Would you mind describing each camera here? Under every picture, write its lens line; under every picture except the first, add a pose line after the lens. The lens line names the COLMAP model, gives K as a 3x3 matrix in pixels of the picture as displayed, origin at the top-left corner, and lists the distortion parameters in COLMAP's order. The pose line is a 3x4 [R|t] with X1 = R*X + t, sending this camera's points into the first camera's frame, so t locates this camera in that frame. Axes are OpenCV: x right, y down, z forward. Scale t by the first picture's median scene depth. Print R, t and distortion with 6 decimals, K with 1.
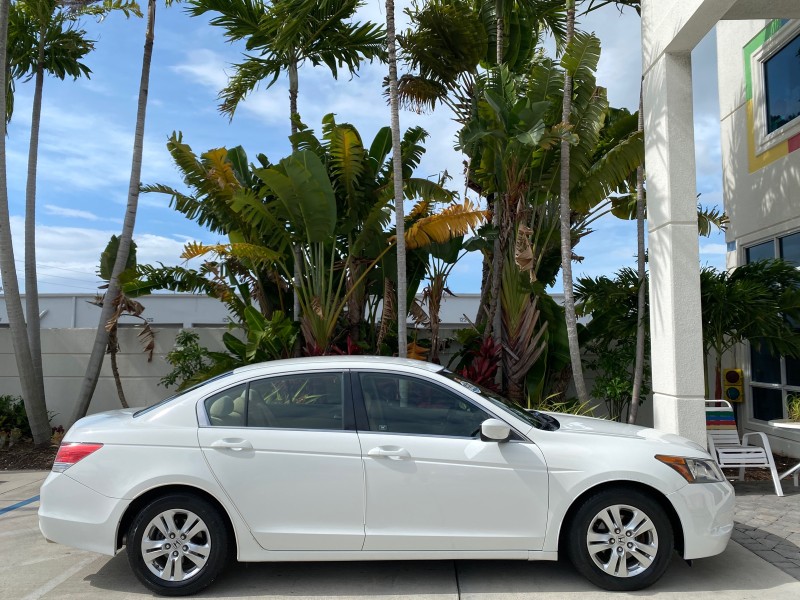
lens RADIAL K [[614.9, 0, 399.1], [0, 614.9, 296.8], [0, 0, 1]] dist [0.021670, -0.021546]
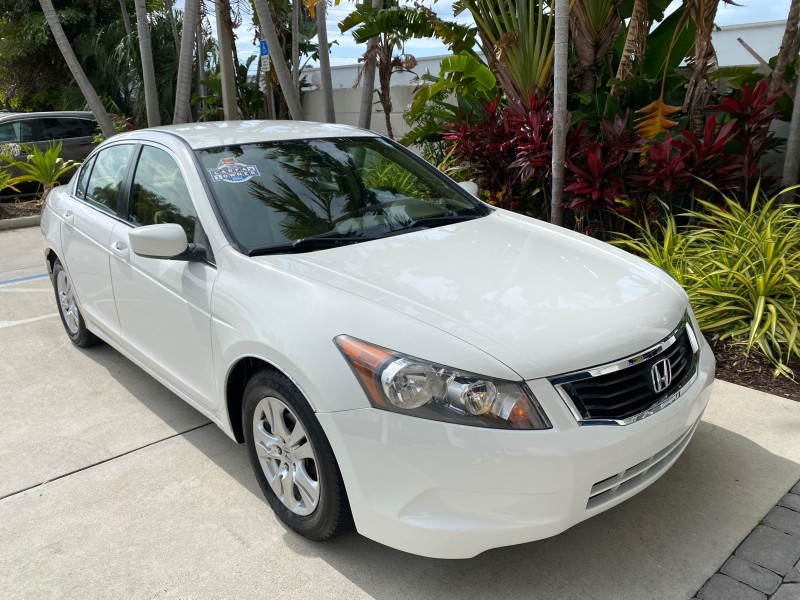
lens RADIAL K [[616.7, 0, 400.7], [0, 616.7, 299.3], [0, 0, 1]] dist [0.010993, -0.007615]
pose [[0.681386, 0.203743, -0.702995, 0.355240], [0.079790, 0.934073, 0.348053, 0.030096], [0.727563, -0.293250, 0.620207, 0.336396]]
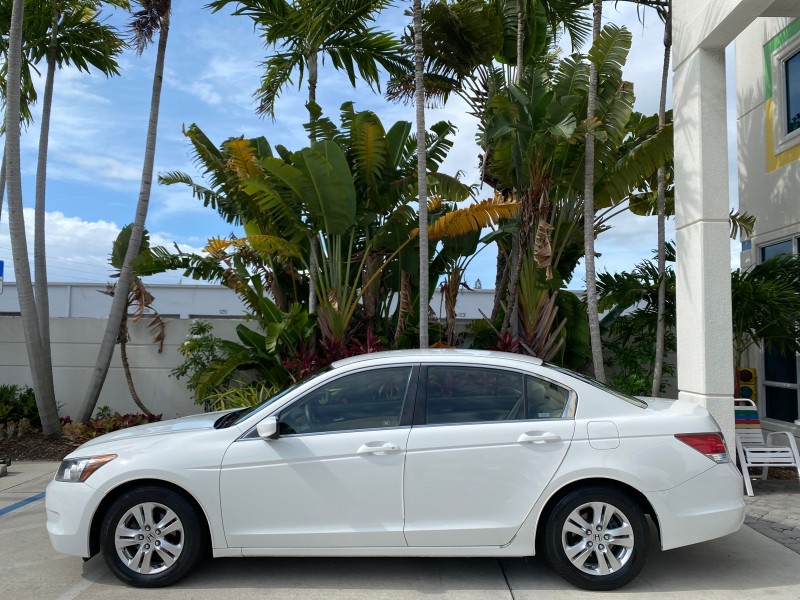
lens RADIAL K [[614.9, 0, 396.9], [0, 614.9, 295.8], [0, 0, 1]] dist [0.021670, -0.021546]
pose [[0.999762, 0.015399, 0.015454, -0.047373], [-0.015508, 0.999856, 0.006960, 0.001837], [-0.015345, -0.007198, 0.999856, 0.009403]]
